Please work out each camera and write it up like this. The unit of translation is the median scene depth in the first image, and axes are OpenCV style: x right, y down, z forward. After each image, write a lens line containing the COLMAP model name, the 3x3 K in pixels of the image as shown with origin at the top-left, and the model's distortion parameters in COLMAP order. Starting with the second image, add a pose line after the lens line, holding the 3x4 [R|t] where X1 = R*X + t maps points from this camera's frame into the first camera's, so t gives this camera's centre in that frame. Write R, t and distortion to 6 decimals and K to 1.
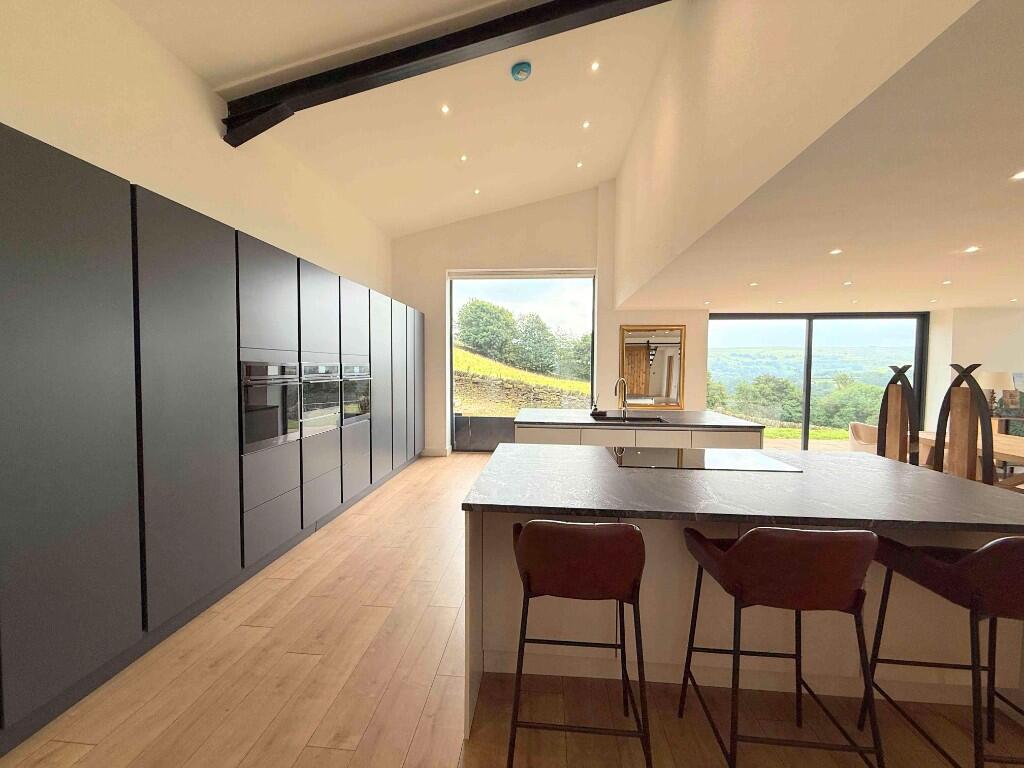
lens RADIAL K [[407.4, 0, 512.0], [0, 407.4, 384.0], [0, 0, 1]] dist [-0.000035, -0.000082]
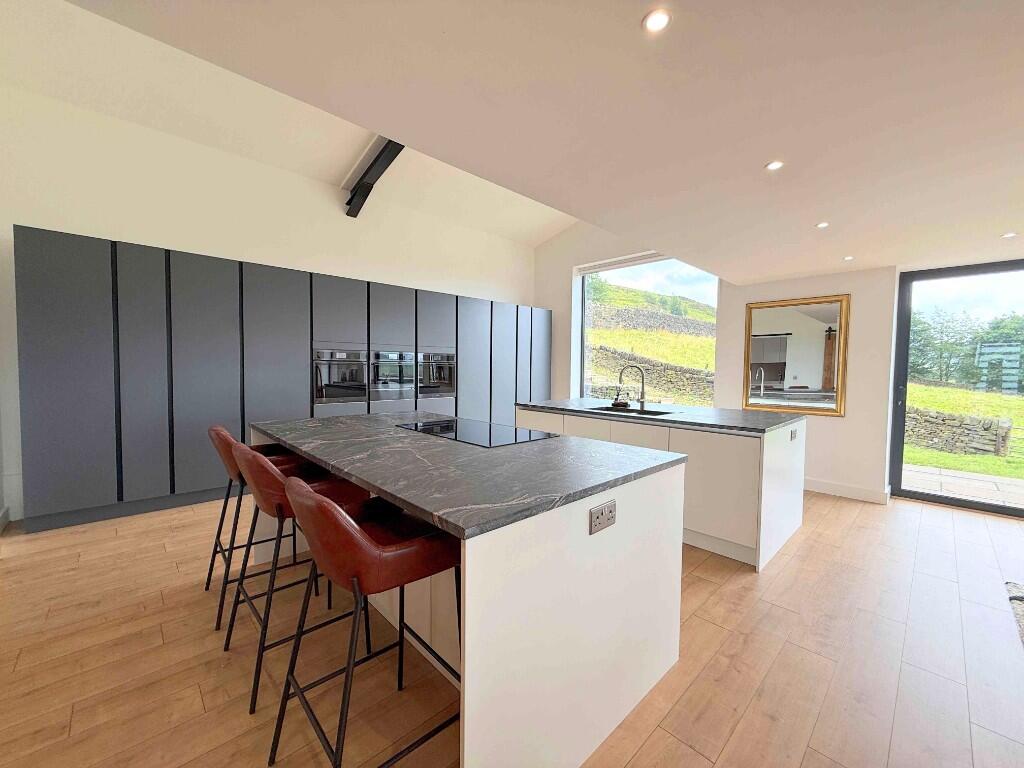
lens RADIAL K [[407.4, 0, 512.0], [0, 407.4, 384.0], [0, 0, 1]] dist [-0.000035, -0.000082]
pose [[0.750872, 0.030929, -0.659723, 0.629756], [-0.032086, 0.999432, 0.010336, 0.025573], [0.659668, 0.013407, 0.751438, 0.157505]]
